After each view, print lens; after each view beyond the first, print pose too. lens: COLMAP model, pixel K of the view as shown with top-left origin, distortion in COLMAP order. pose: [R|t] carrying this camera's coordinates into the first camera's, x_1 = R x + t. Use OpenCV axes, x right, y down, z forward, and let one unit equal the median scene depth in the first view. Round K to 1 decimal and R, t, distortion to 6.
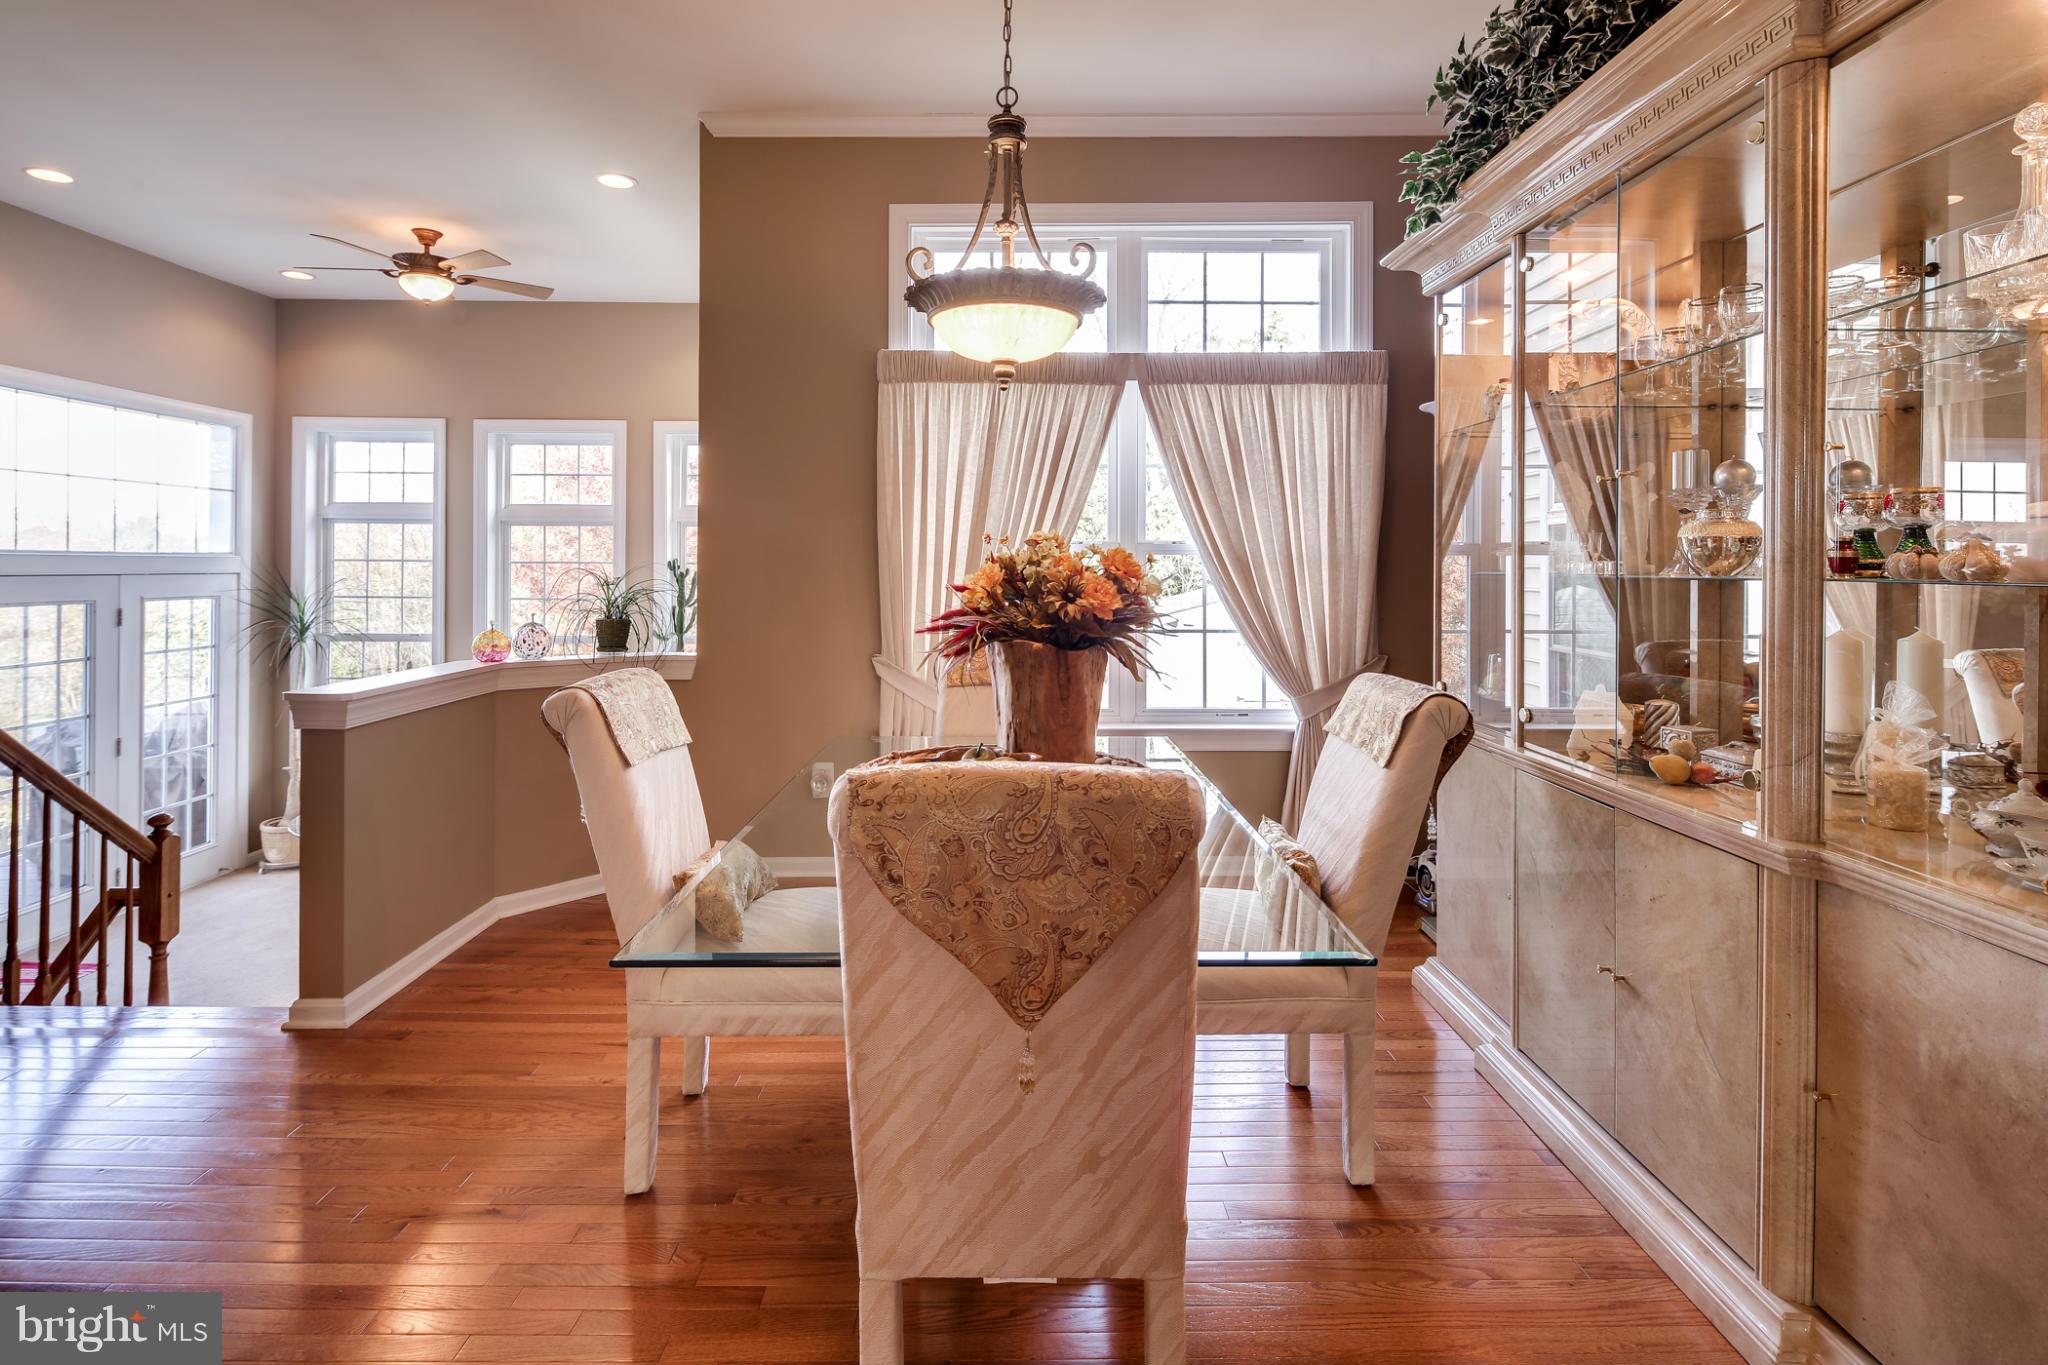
lens RADIAL K [[1012.3, 0, 1023.2], [0, 1012.3, 564.0], [0, 0, 1]] dist [0.002603, -0.000429]
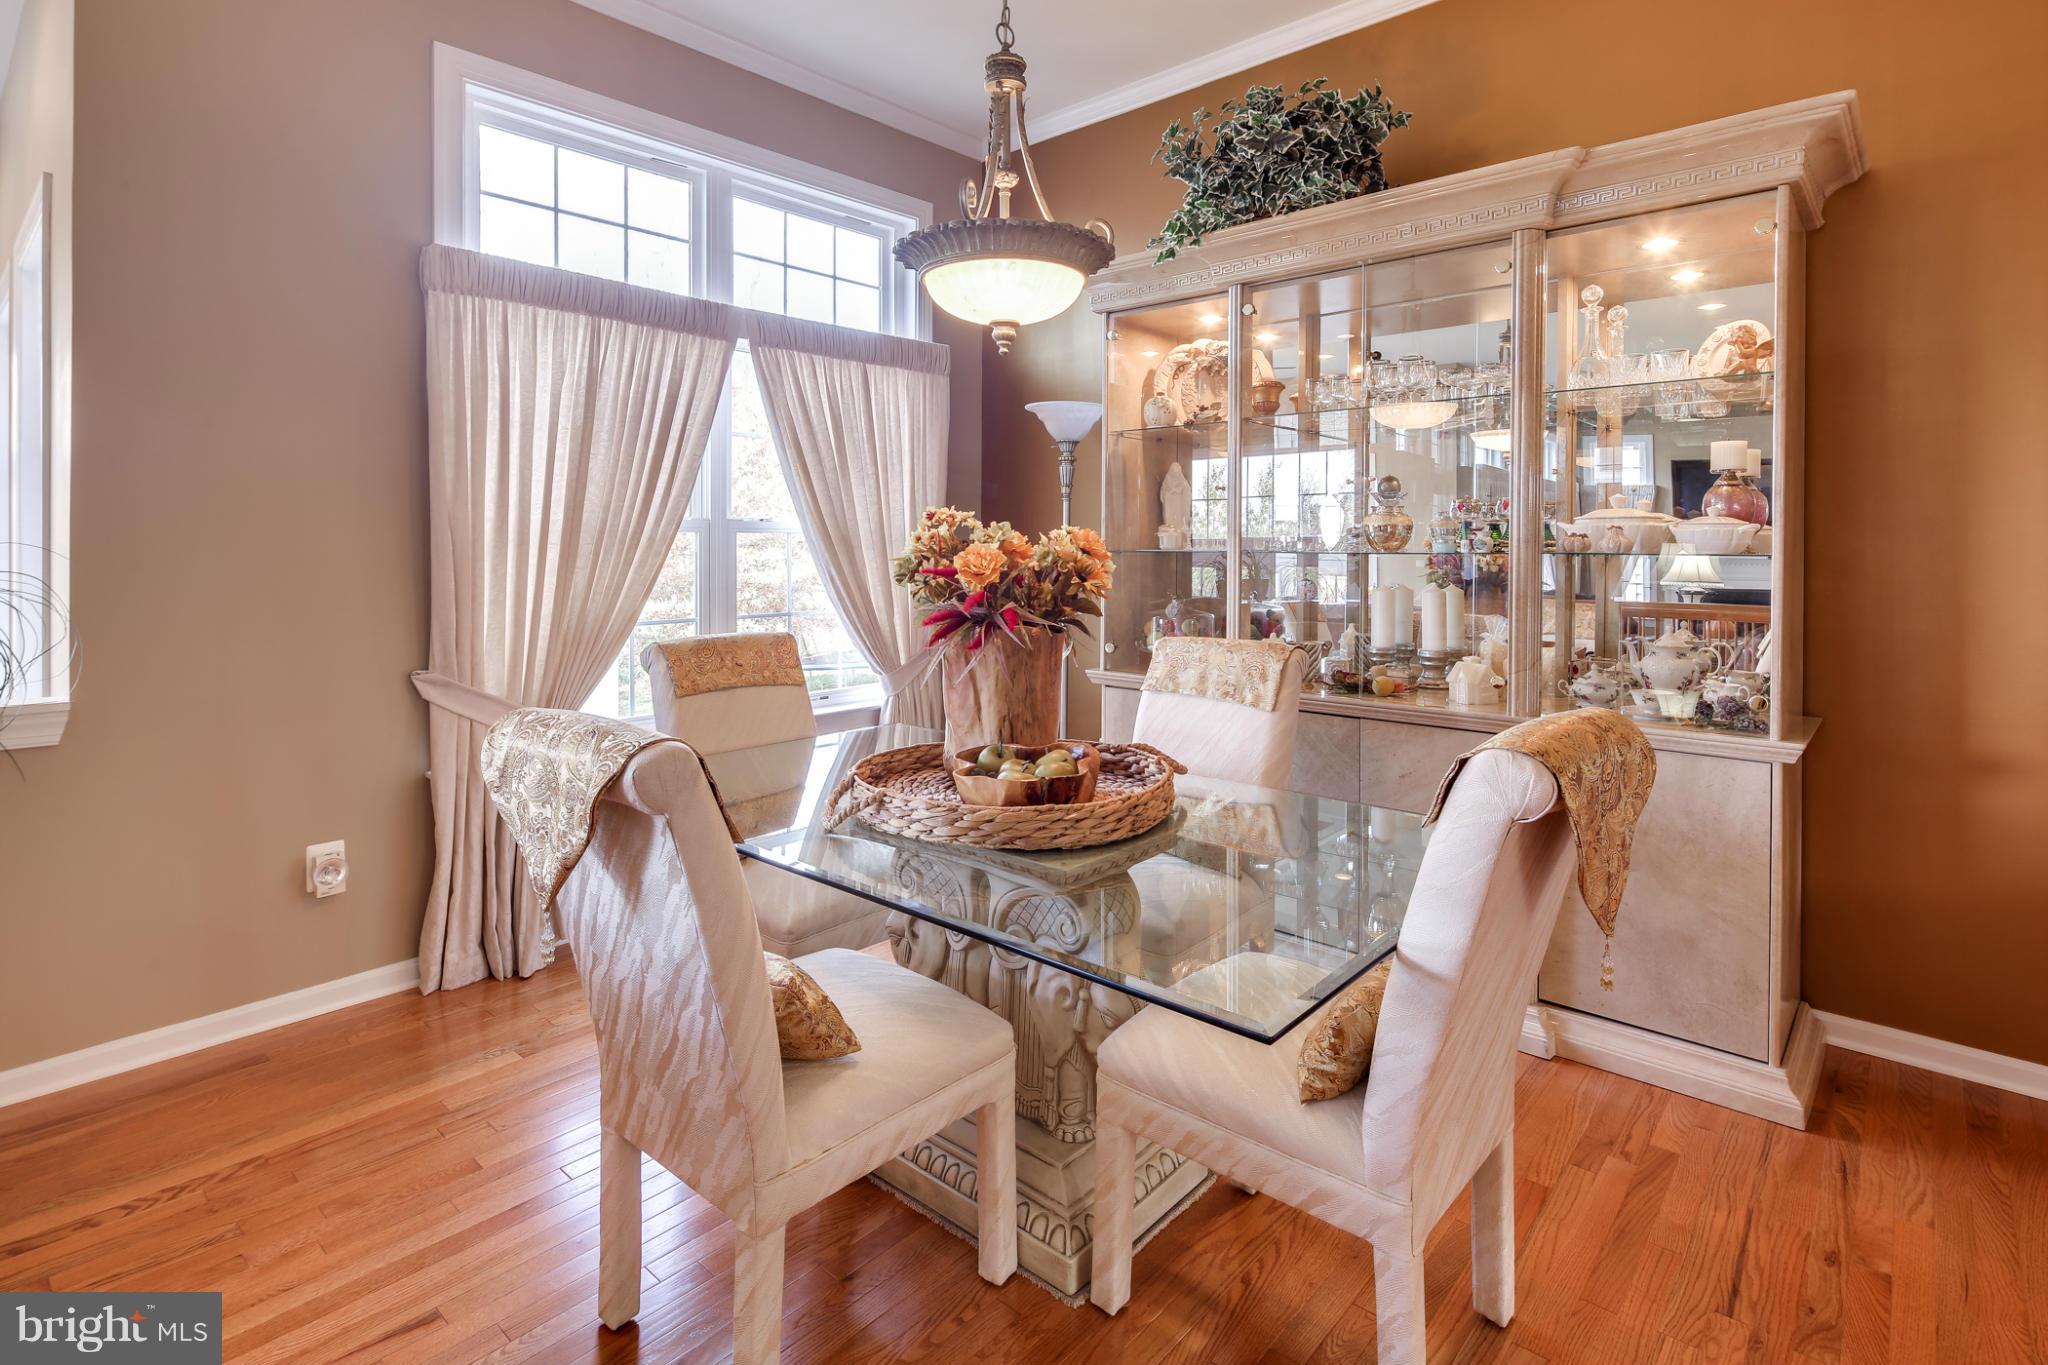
lens RADIAL K [[1012.3, 0, 1029.4], [0, 1012.3, 548.0], [0, 0, 1]] dist [0.002603, -0.000429]
pose [[0.671350, -0.004856, 0.741125, -0.387883], [-0.000243, 0.999977, 0.006772, -0.001447], [-0.741141, -0.004727, 0.671333, 0.209092]]
